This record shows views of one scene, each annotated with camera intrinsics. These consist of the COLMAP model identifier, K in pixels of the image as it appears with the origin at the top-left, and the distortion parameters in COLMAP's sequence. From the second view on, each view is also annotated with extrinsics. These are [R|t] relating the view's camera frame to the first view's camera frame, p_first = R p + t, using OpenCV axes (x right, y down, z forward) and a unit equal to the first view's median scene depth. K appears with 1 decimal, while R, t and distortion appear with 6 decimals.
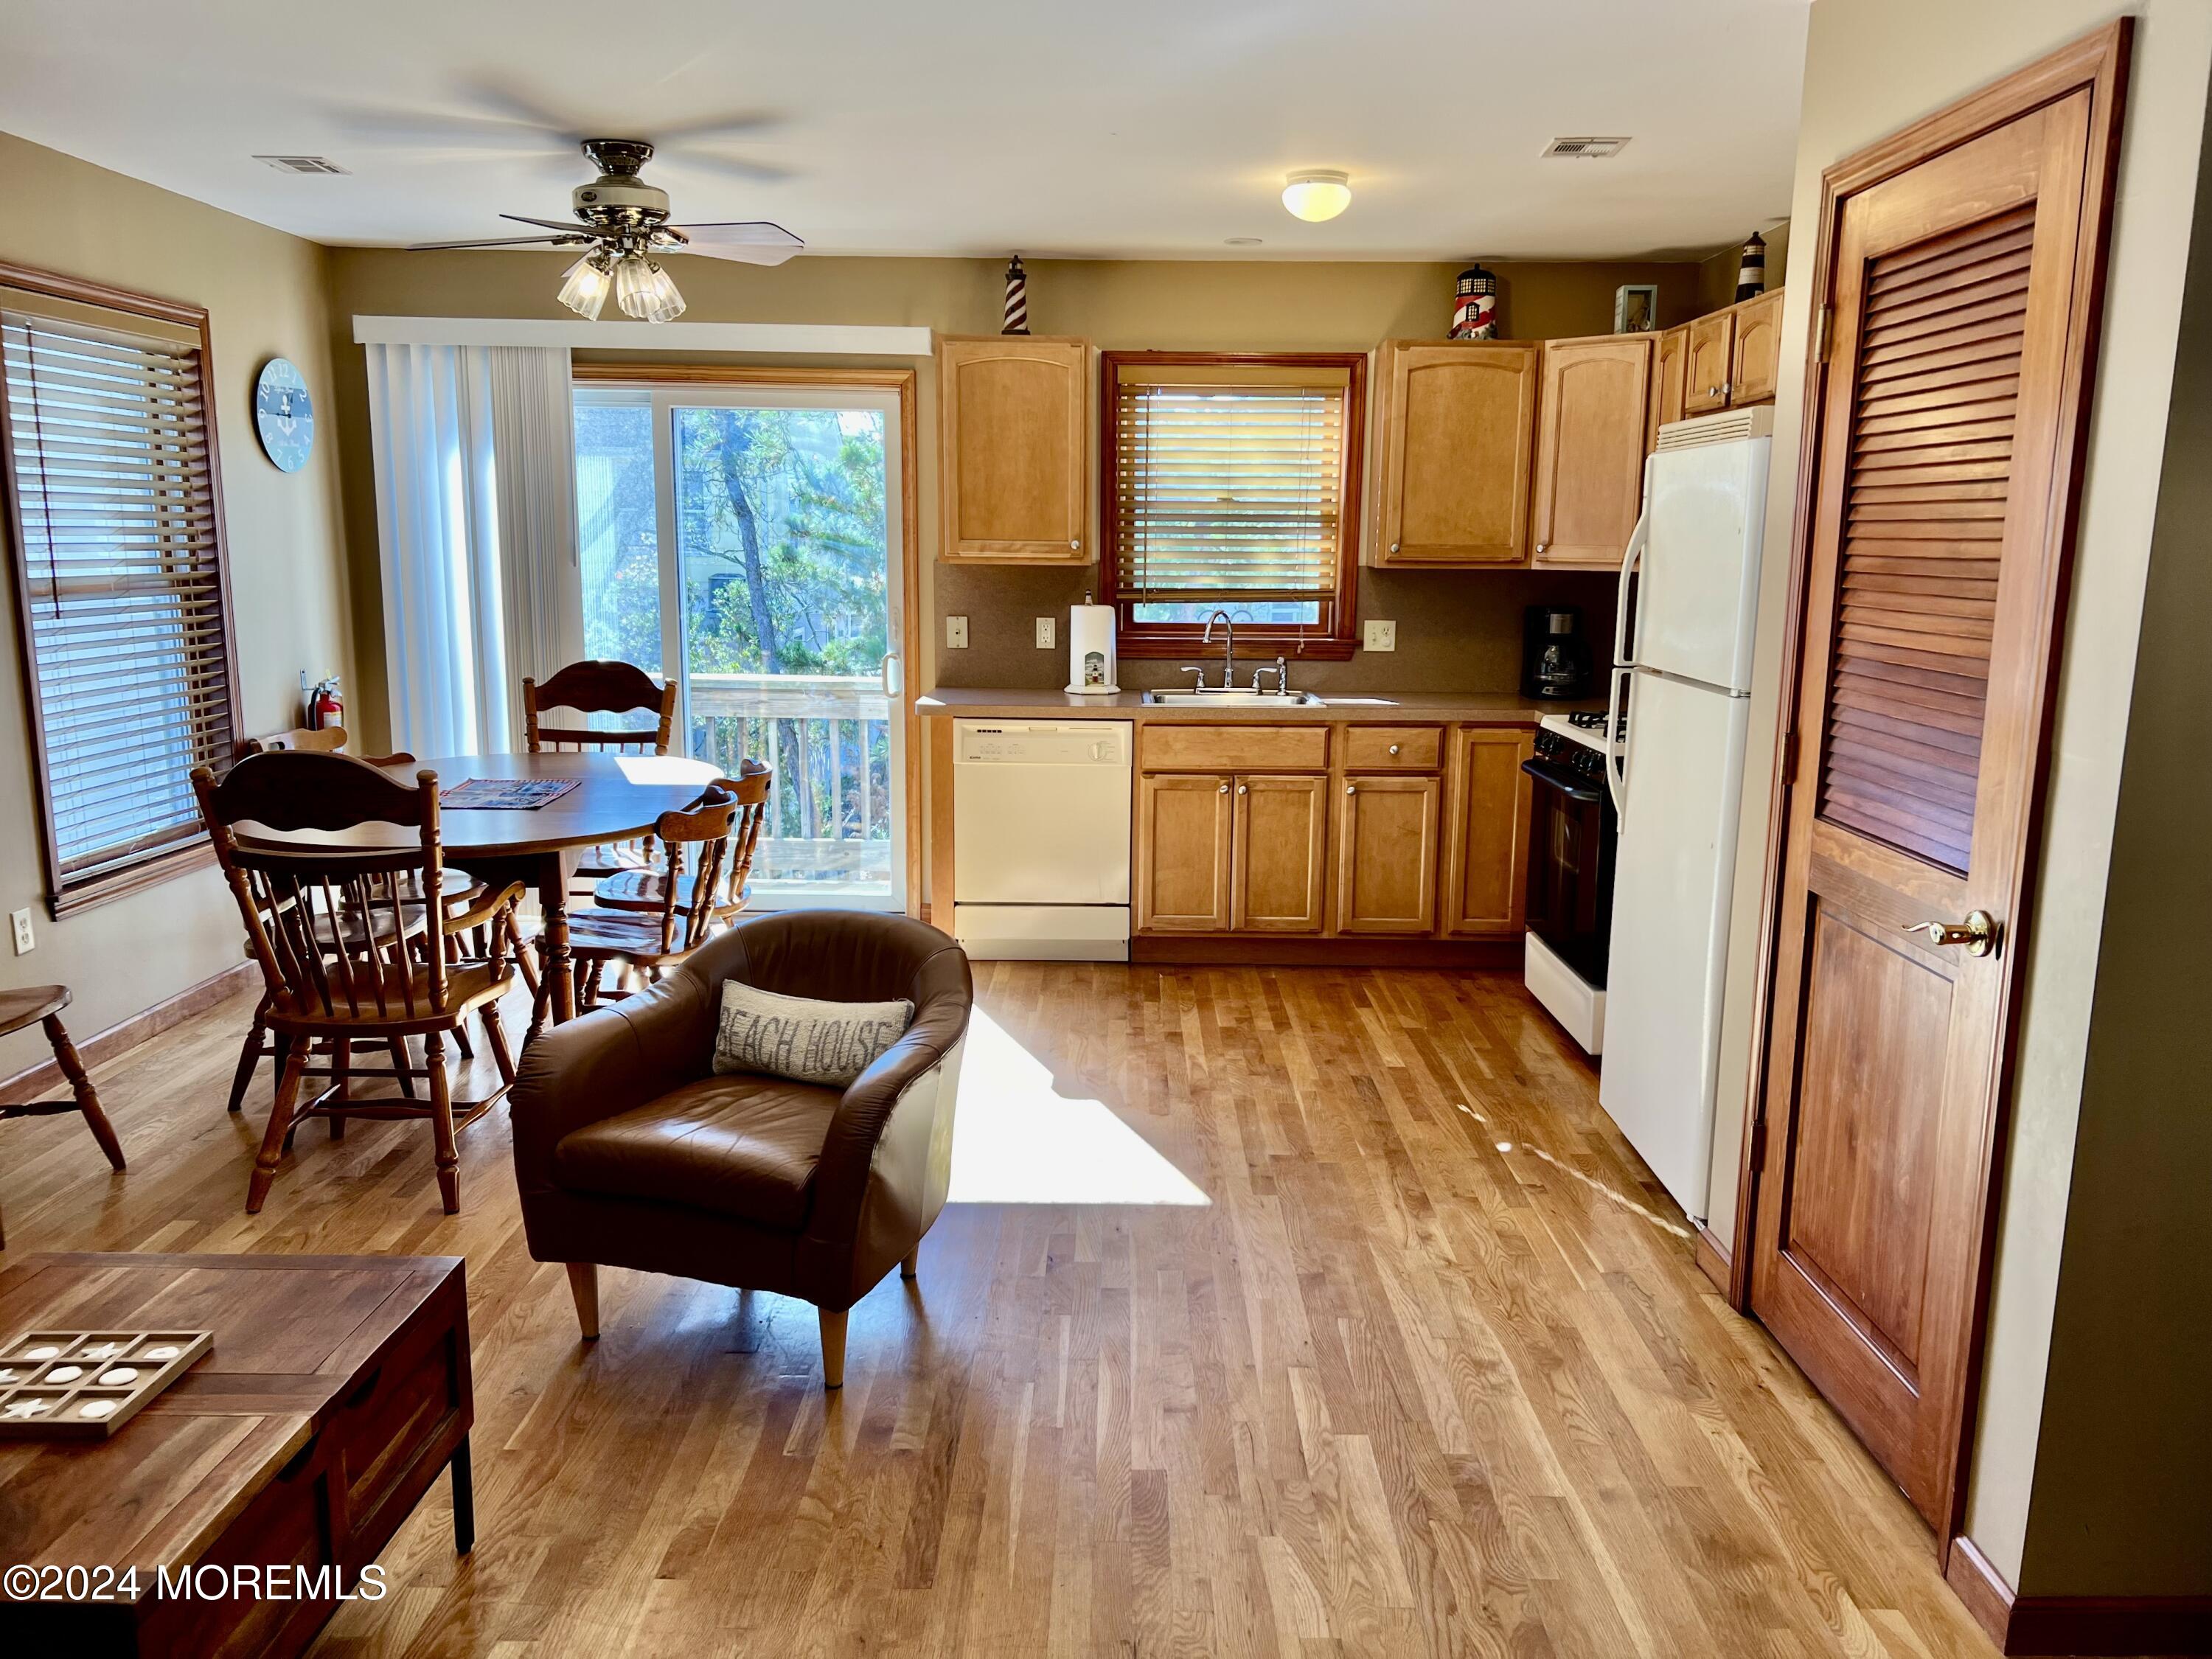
lens RADIAL K [[1663.7, 0, 1121.4], [0, 1663.7, 844.4], [0, 0, 1]] dist [0.058048, -0.067698]
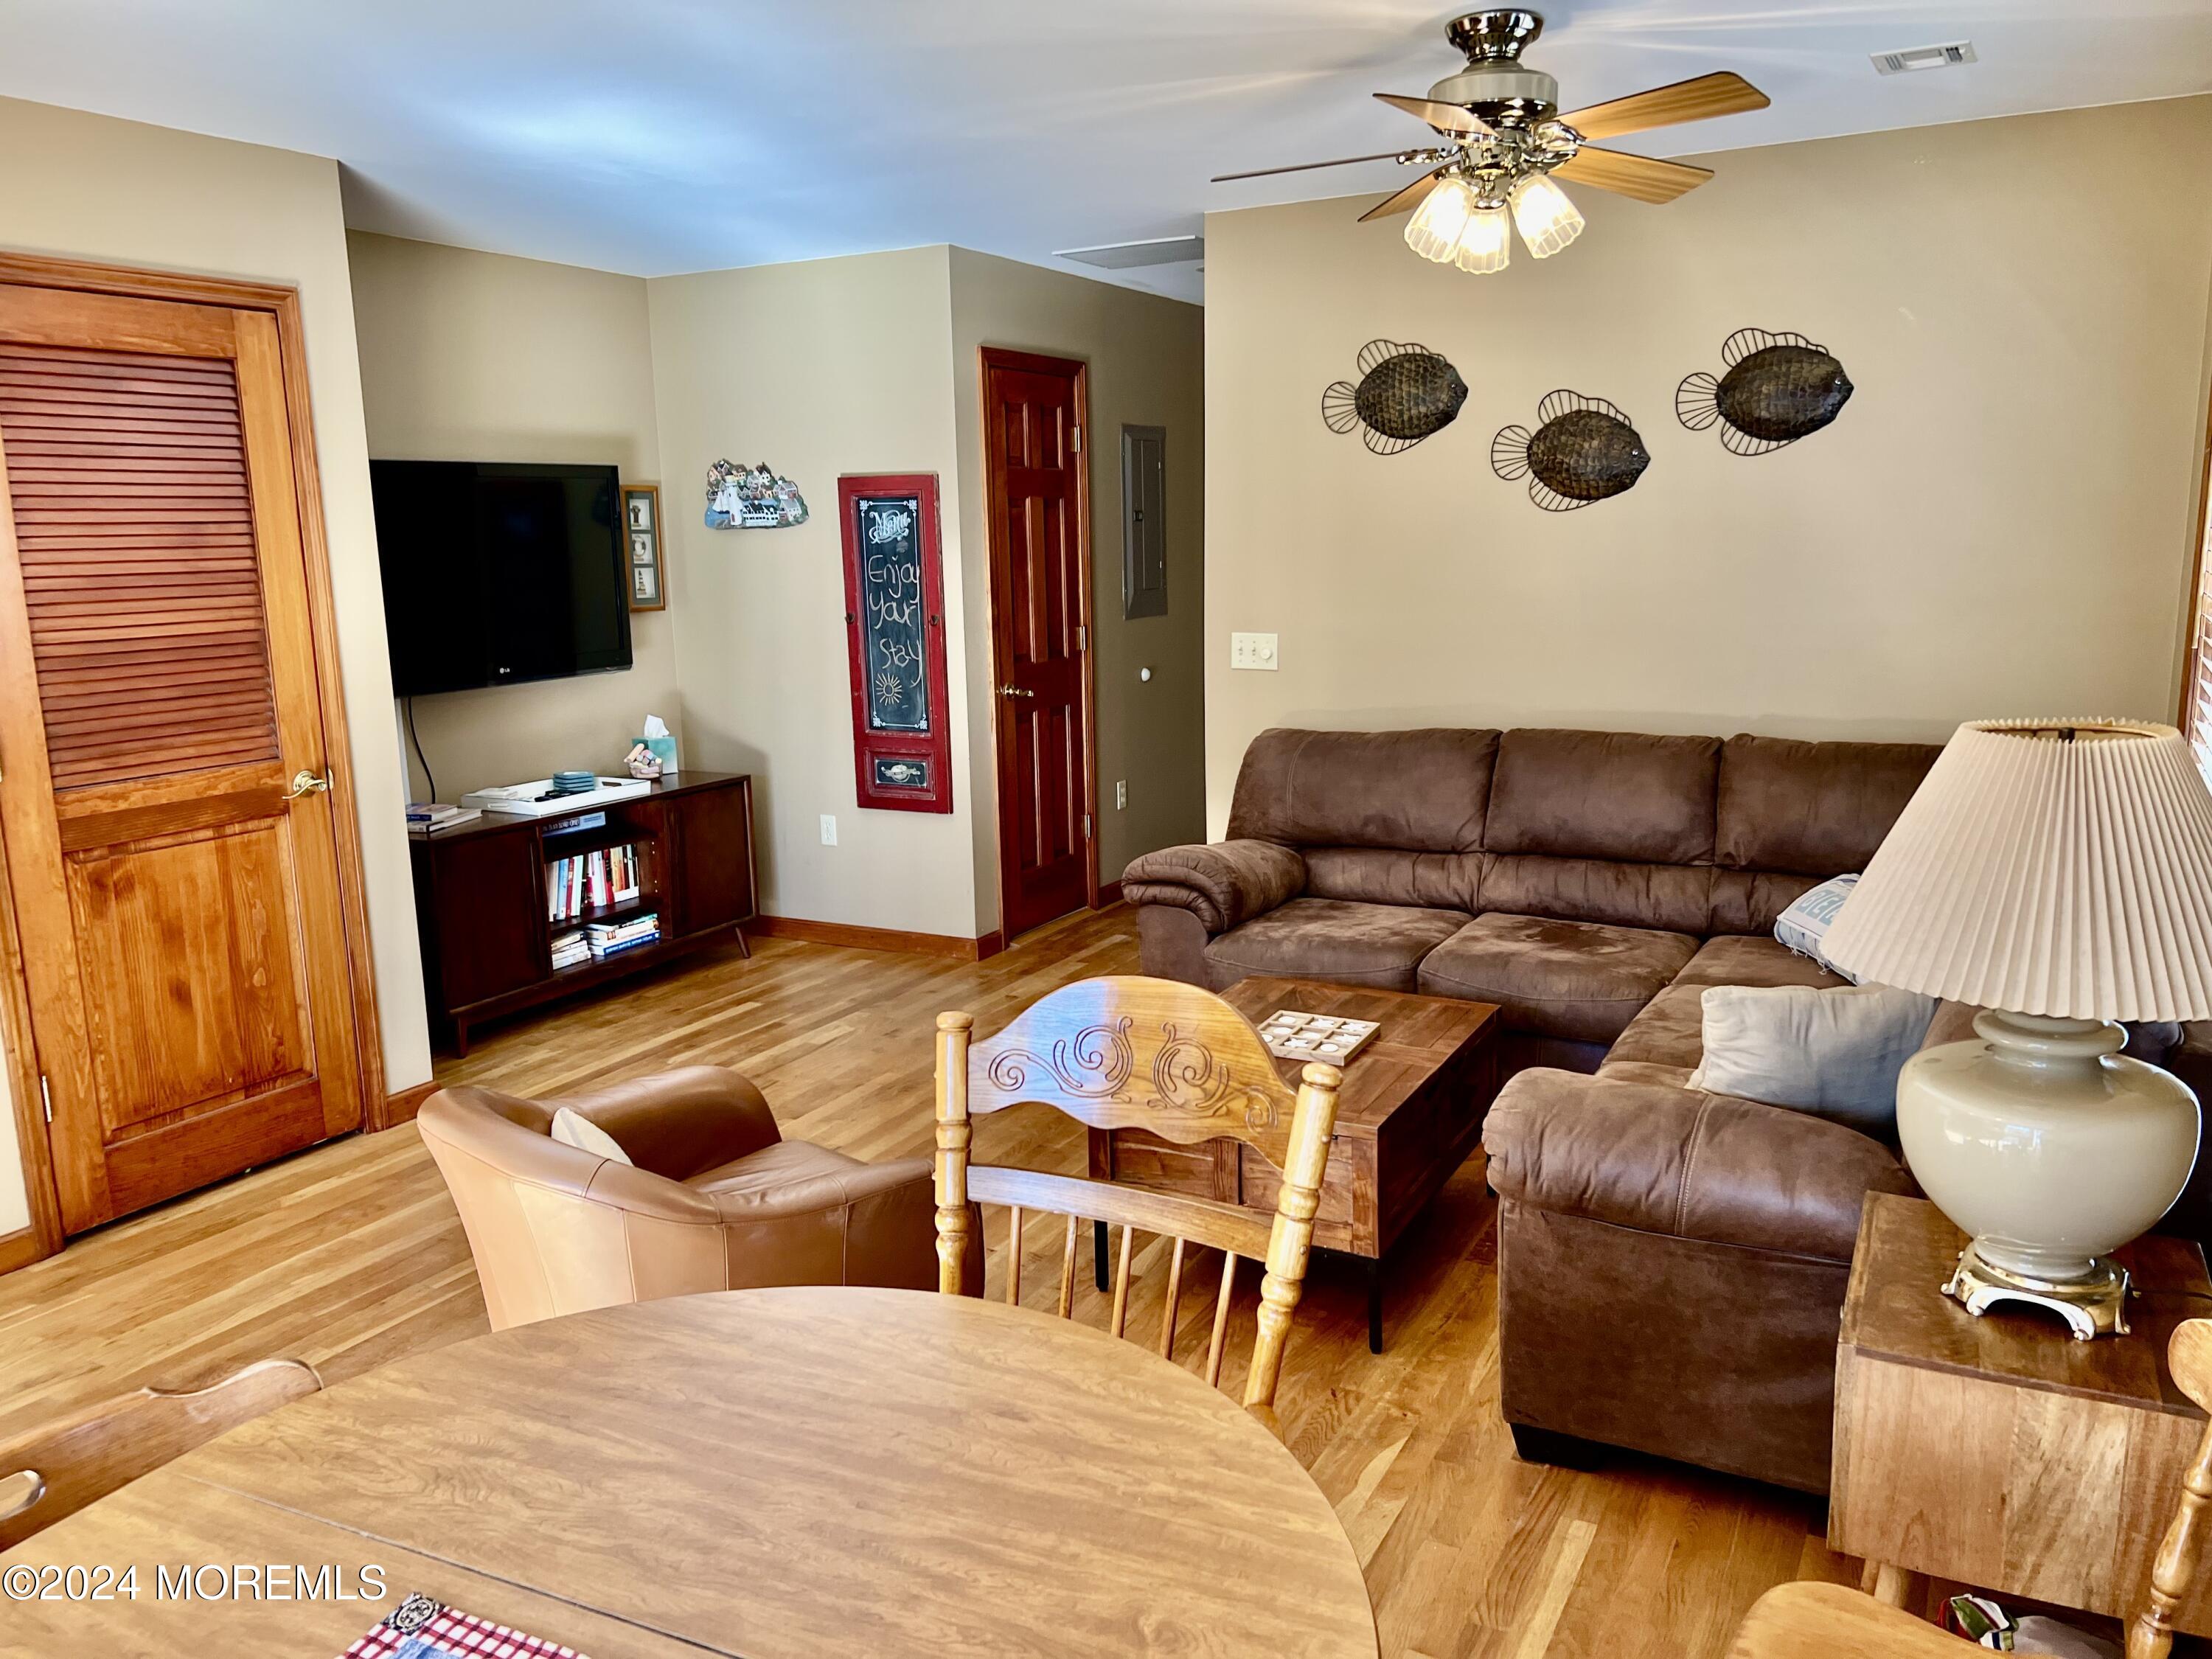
lens RADIAL K [[1663.7, 0, 1135.6], [0, 1663.7, 842.3], [0, 0, 1]] dist [0.058048, -0.067698]
pose [[-0.884501, -0.085482, 0.458641, -0.617671], [0.092299, 0.931578, 0.351630, -0.248417], [-0.457318, 0.353349, -0.816091, 1.208771]]
